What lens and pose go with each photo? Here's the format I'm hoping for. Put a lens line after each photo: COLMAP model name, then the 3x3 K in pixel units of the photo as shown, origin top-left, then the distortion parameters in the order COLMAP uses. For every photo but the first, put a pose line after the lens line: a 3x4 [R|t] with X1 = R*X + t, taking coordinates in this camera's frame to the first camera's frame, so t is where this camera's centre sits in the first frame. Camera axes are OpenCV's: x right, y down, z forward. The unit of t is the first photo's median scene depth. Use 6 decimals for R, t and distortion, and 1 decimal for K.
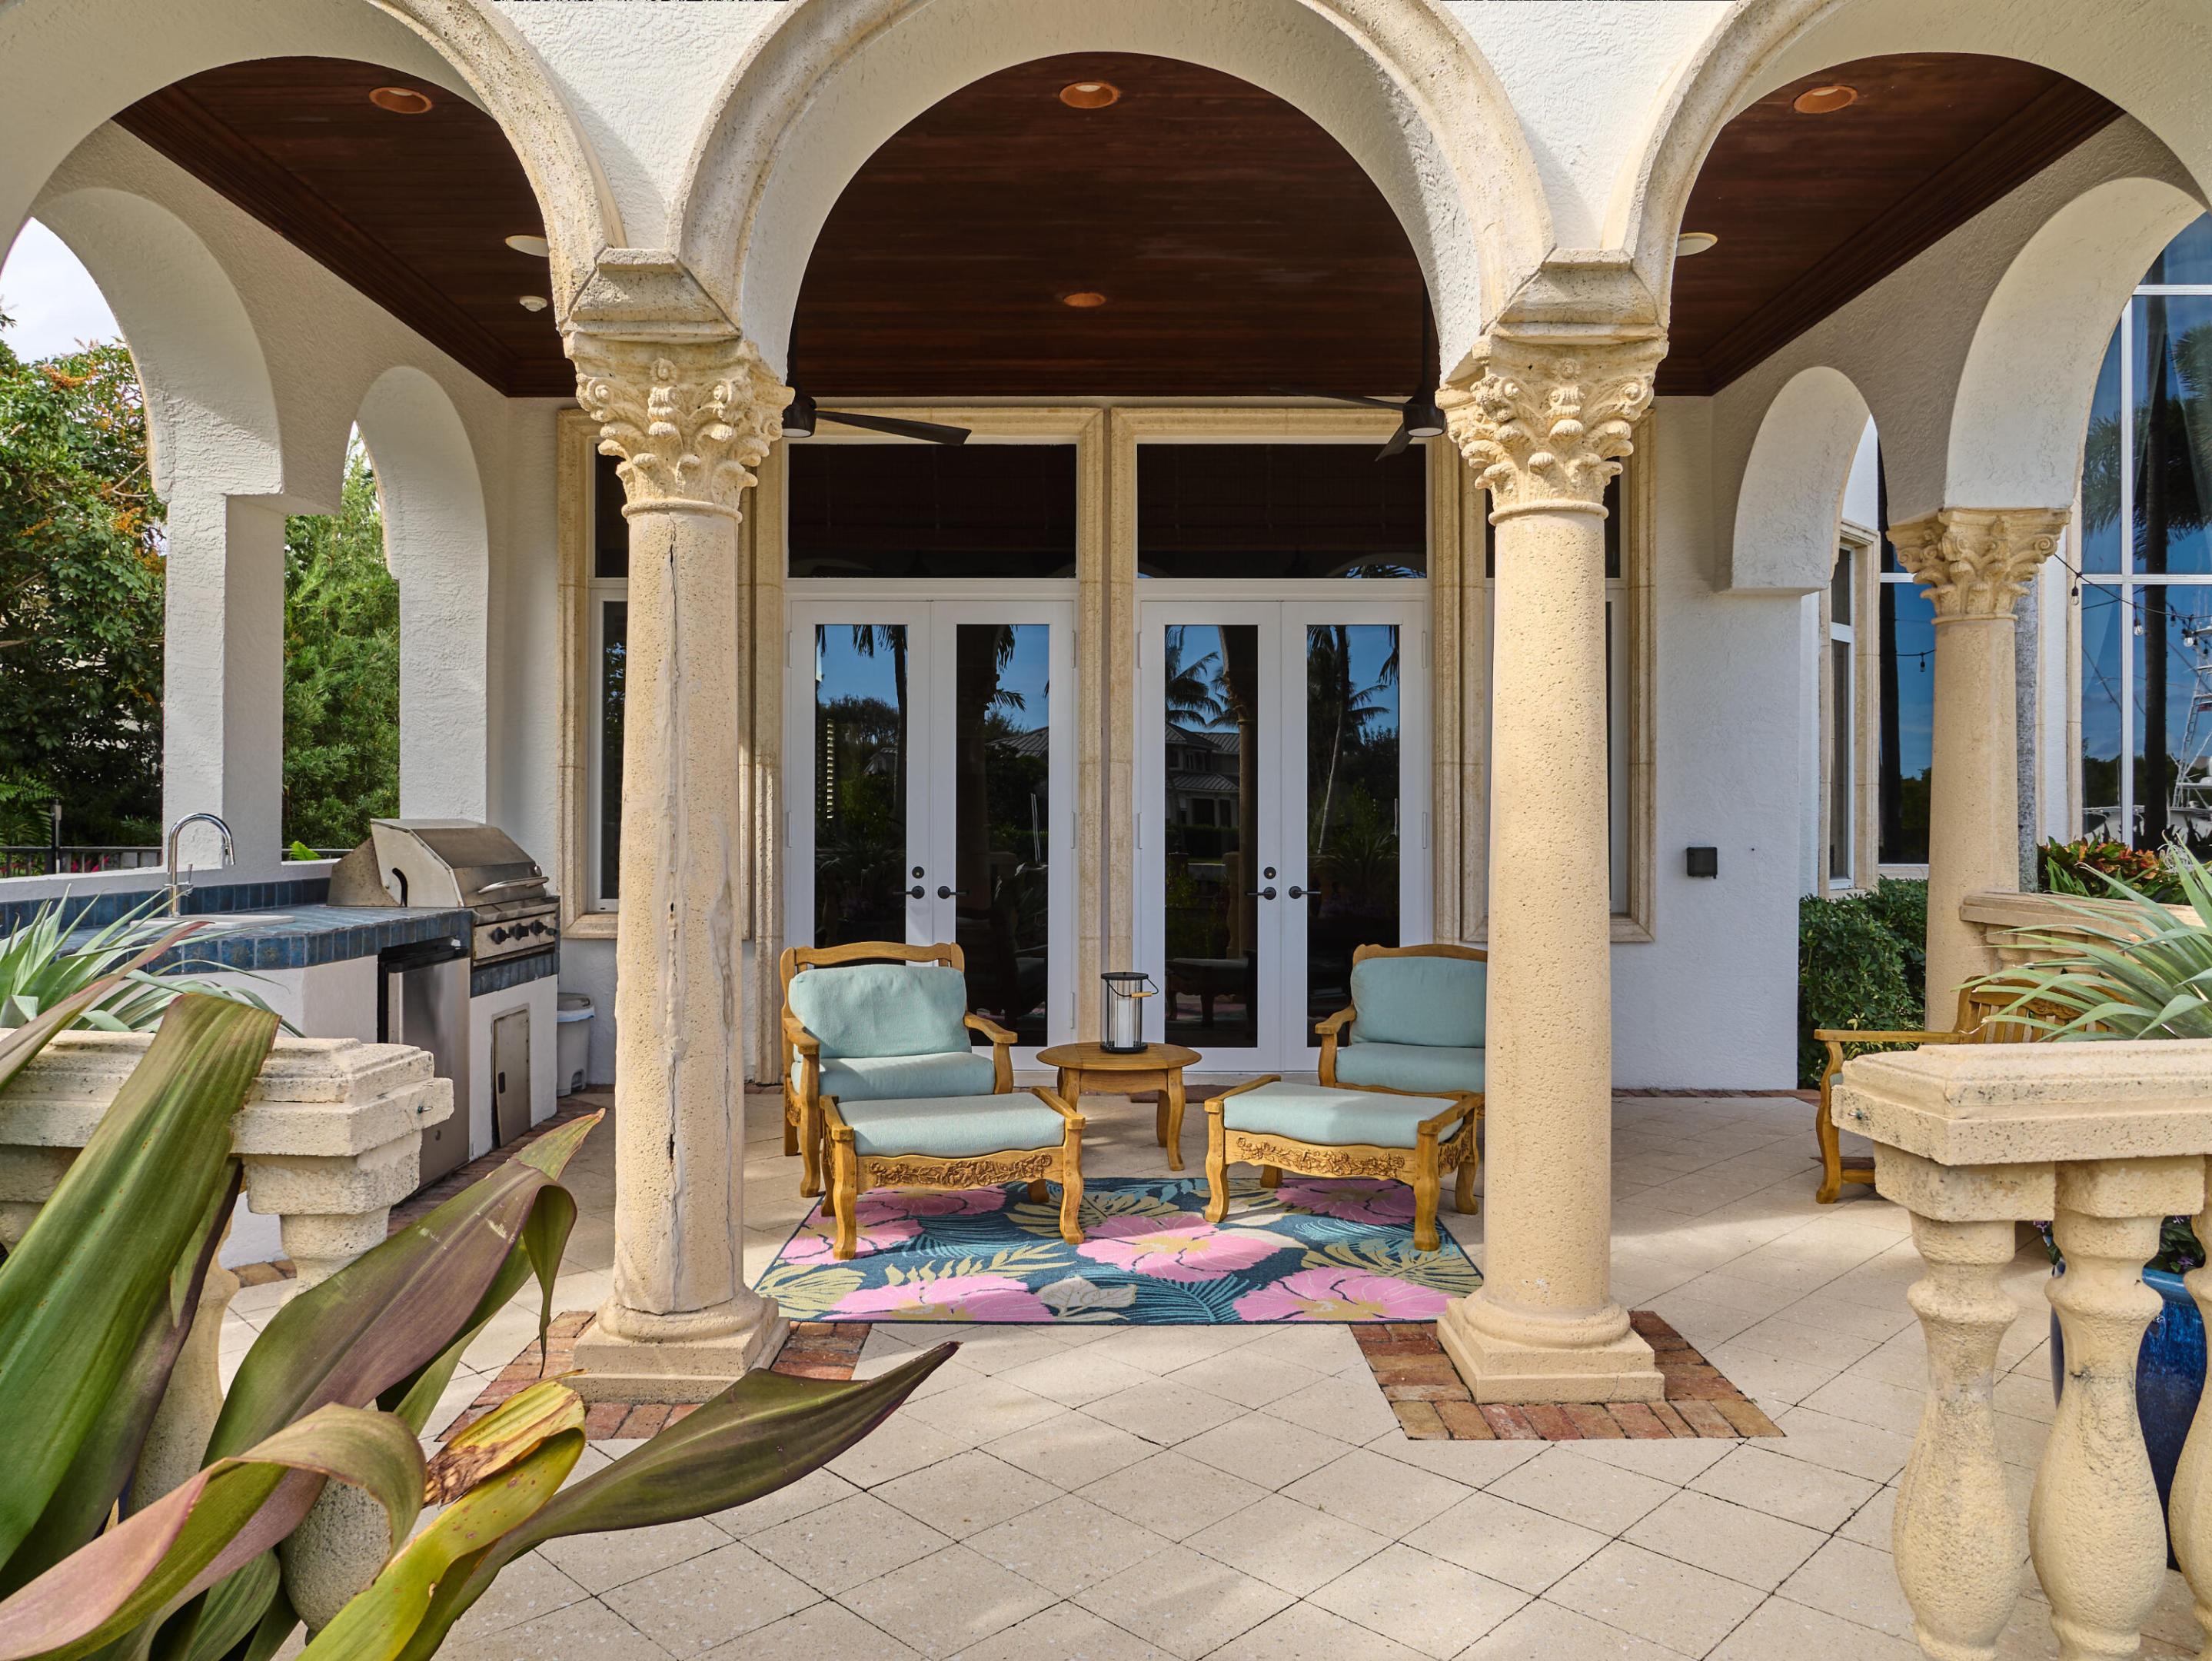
lens RADIAL K [[1588.6, 0, 1101.3], [0, 1588.6, 826.2], [0, 0, 1]] dist [-0.028126, -0.001670]
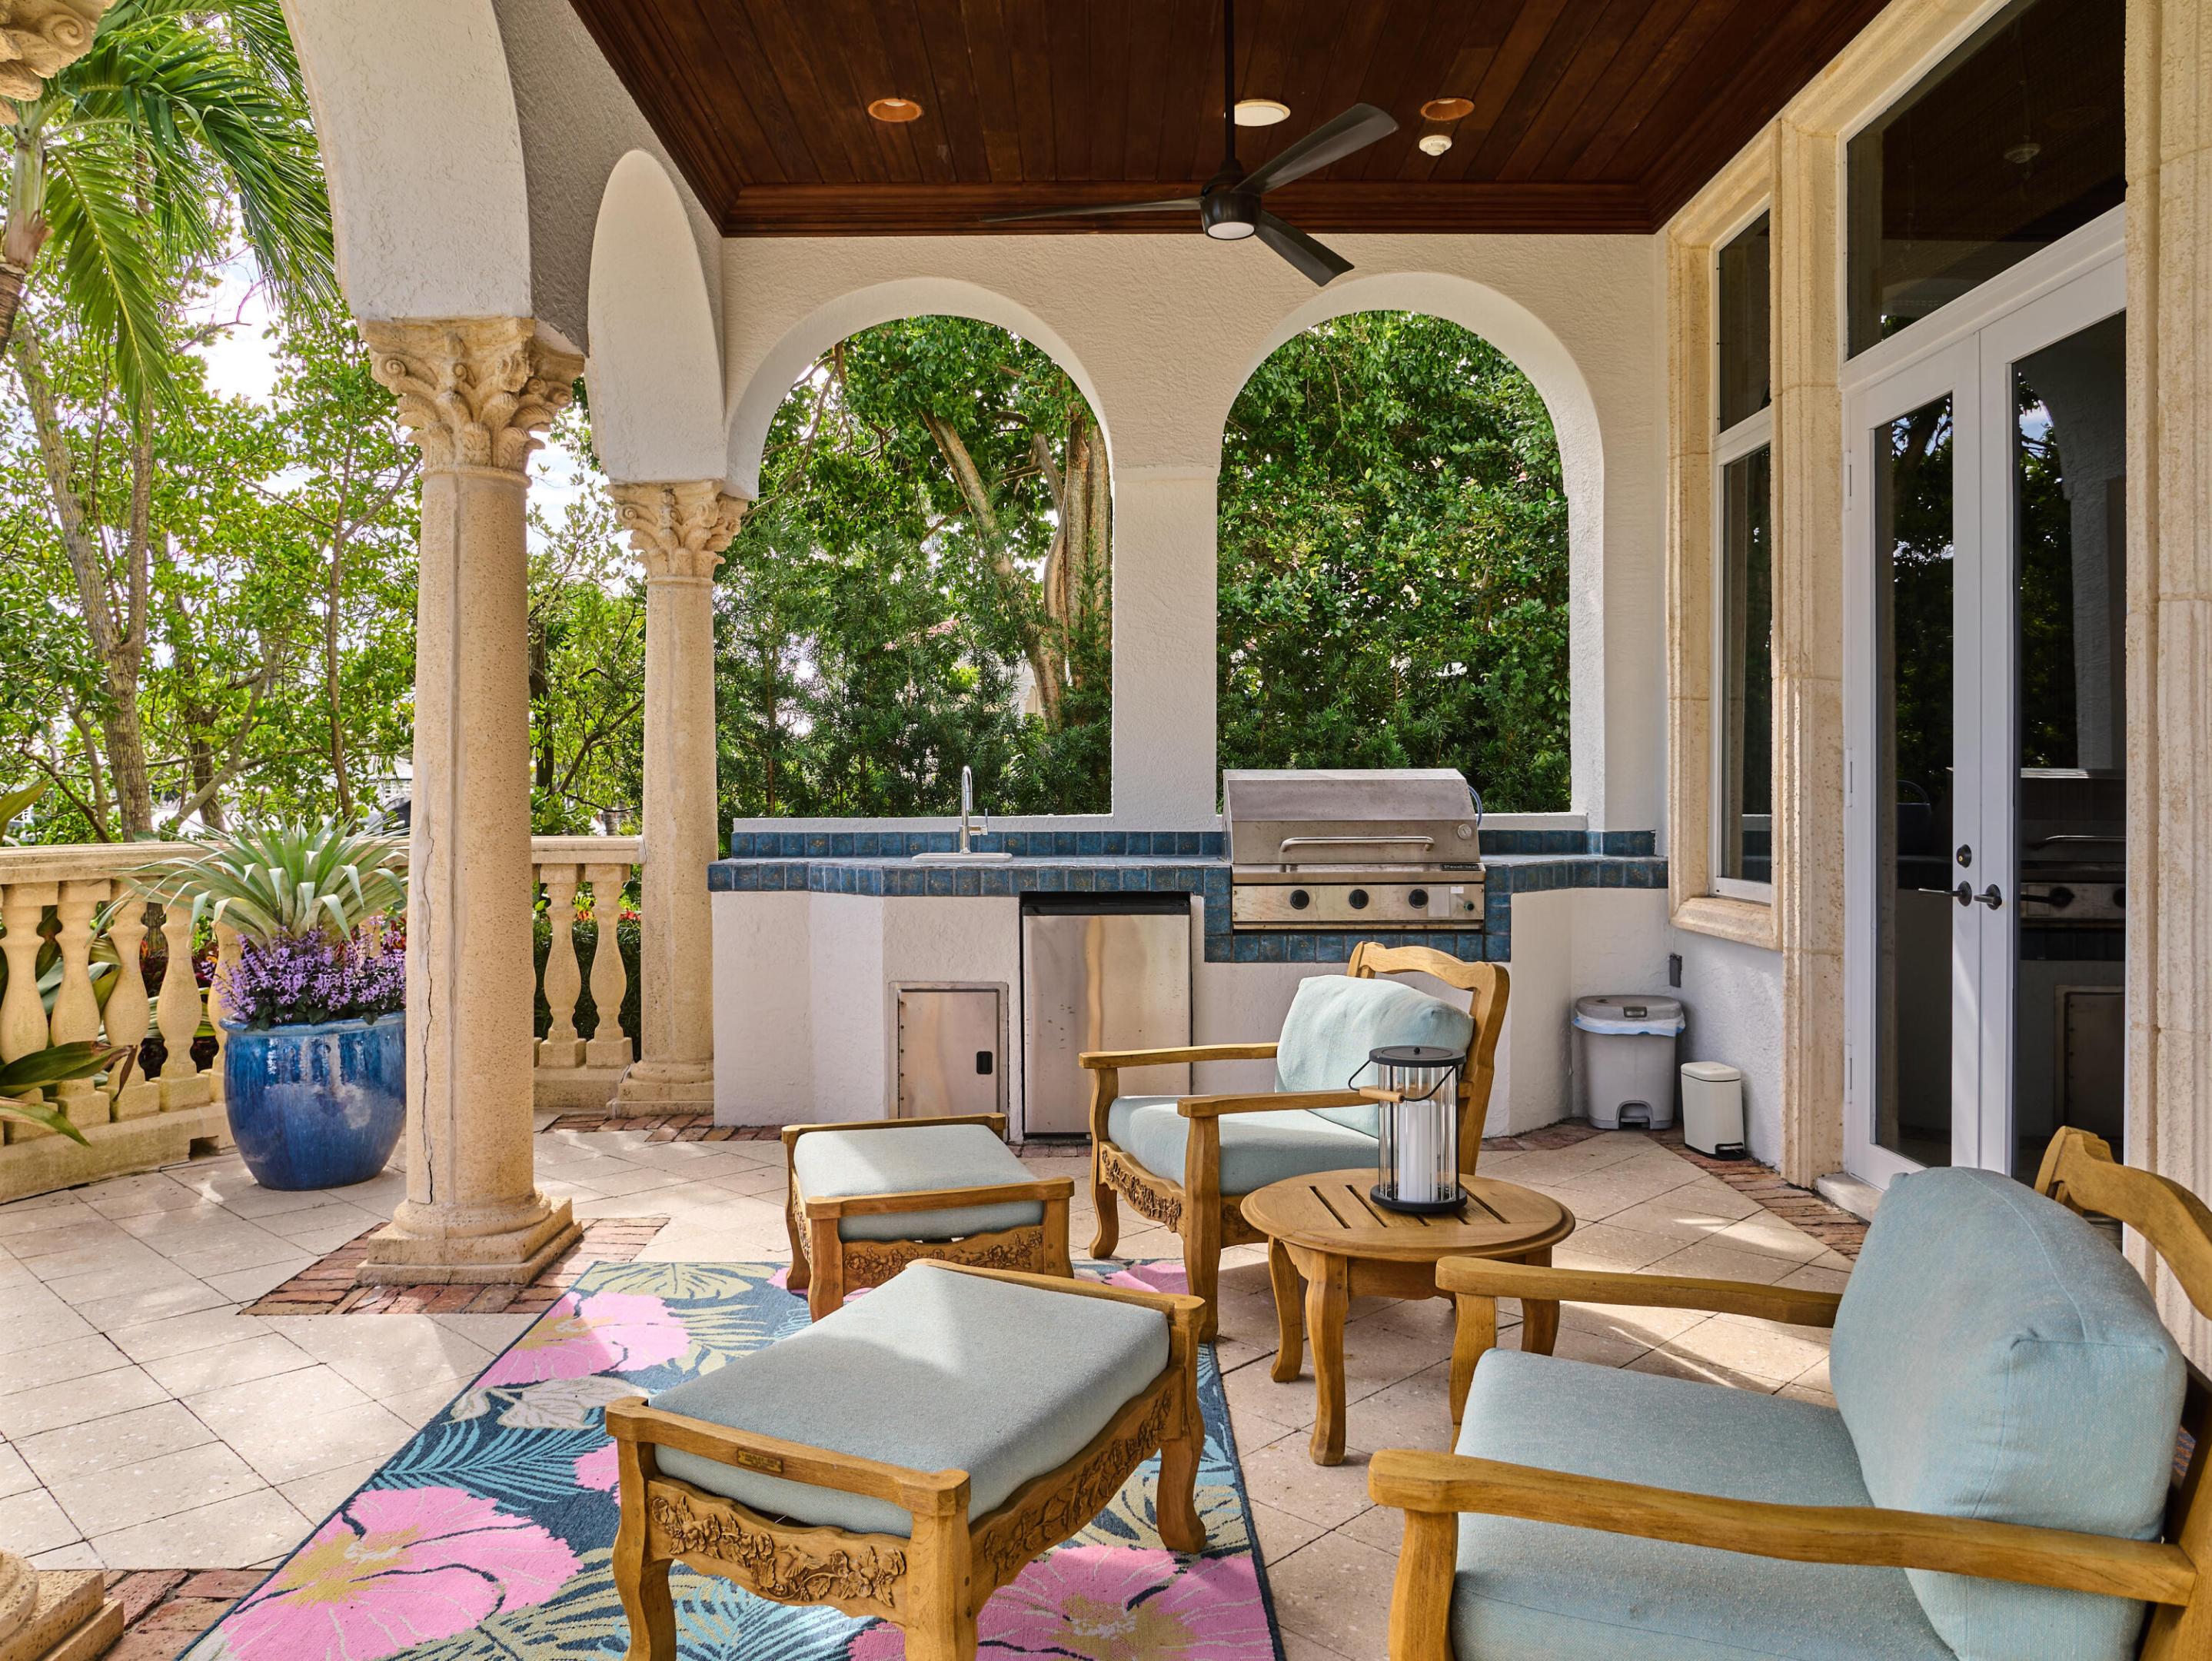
lens RADIAL K [[1588.6, 0, 1099.0], [0, 1588.6, 819.1], [0, 0, 1]] dist [-0.028126, -0.001670]
pose [[-0.015208, 0.012452, -0.999807, 0.699534], [-0.000741, 0.999922, 0.012465, 0.018609], [0.999884, 0.000931, -0.015198, 1.240090]]
